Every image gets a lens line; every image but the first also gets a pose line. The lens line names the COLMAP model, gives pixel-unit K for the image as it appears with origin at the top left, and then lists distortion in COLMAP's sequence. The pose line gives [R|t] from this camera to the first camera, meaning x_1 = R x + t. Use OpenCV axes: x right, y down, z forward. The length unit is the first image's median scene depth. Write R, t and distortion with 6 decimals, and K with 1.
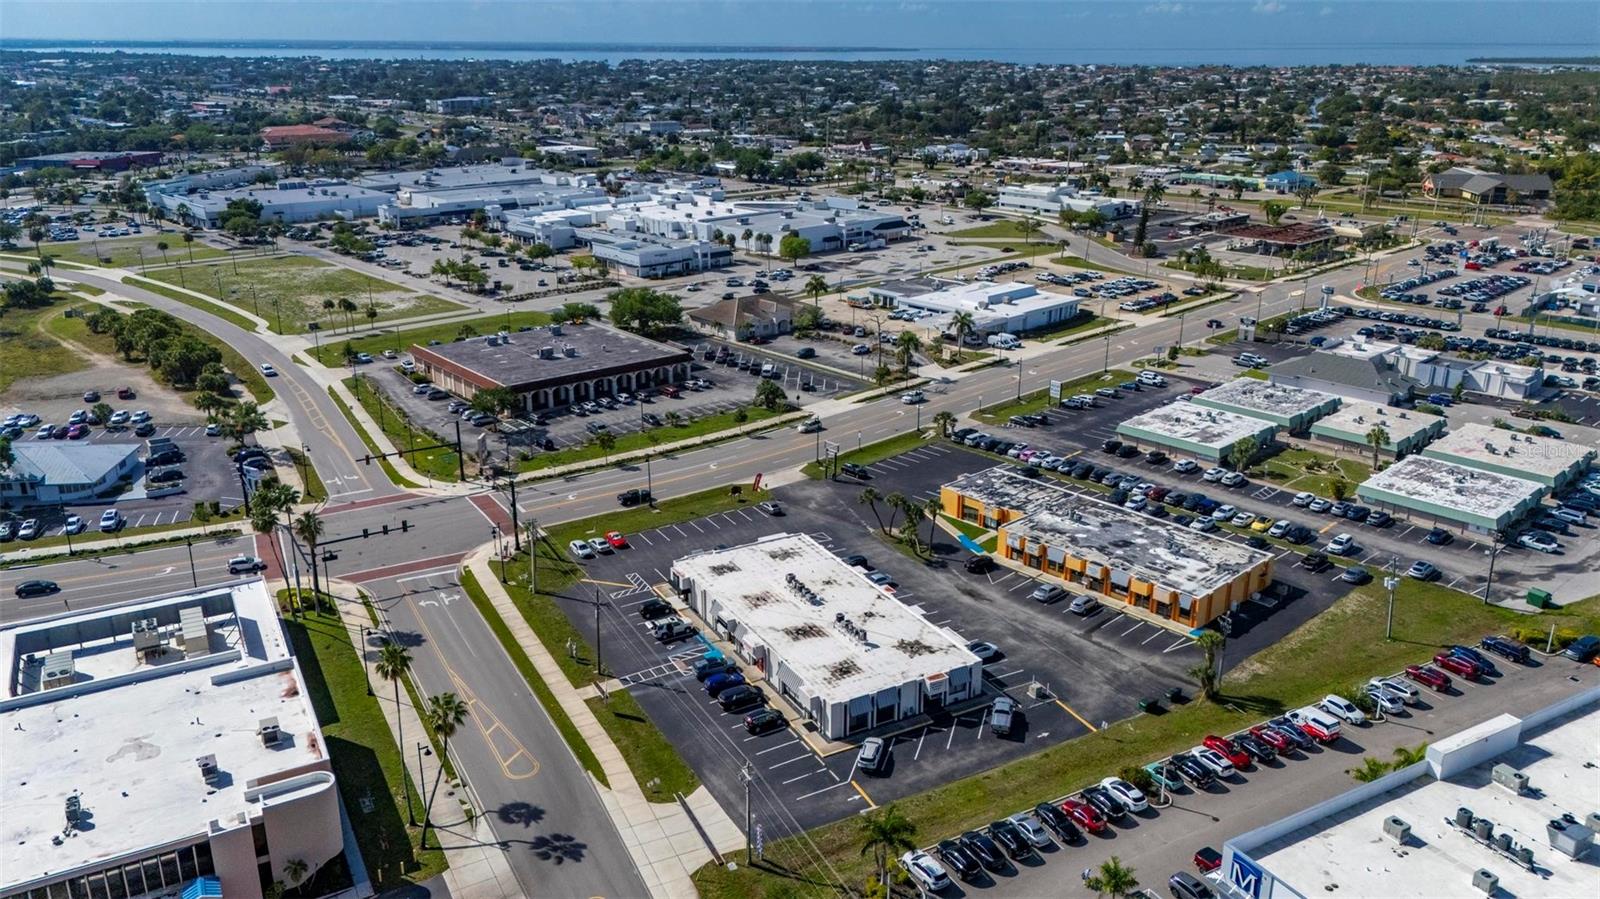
lens RADIAL K [[1187.2, 0, 800.0], [0, 1187.2, 449.5], [0, 0, 1]] dist [0.088071, -0.090678]
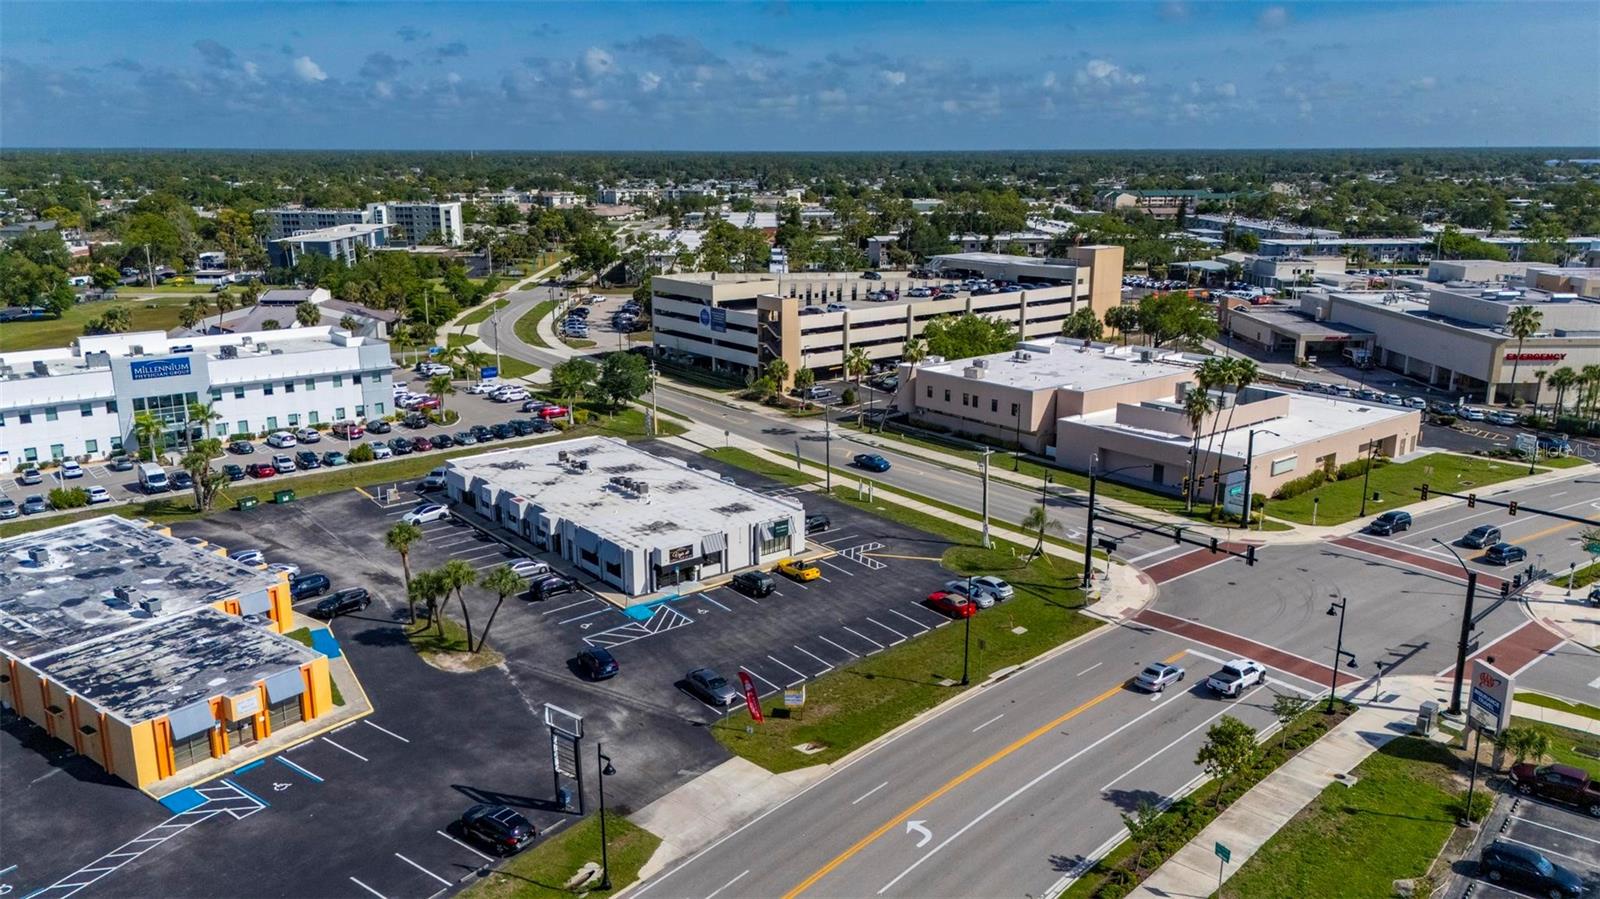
lens RADIAL K [[1175.7, 0, 800.0], [0, 1175.7, 449.5], [0, 0, 1]] dist [0.083957, -0.082090]
pose [[-0.985977, 0.039045, -0.162250, 0.012282], [-0.056477, 0.836807, 0.544578, -0.285036], [0.157035, 0.546105, -0.822867, 1.331307]]
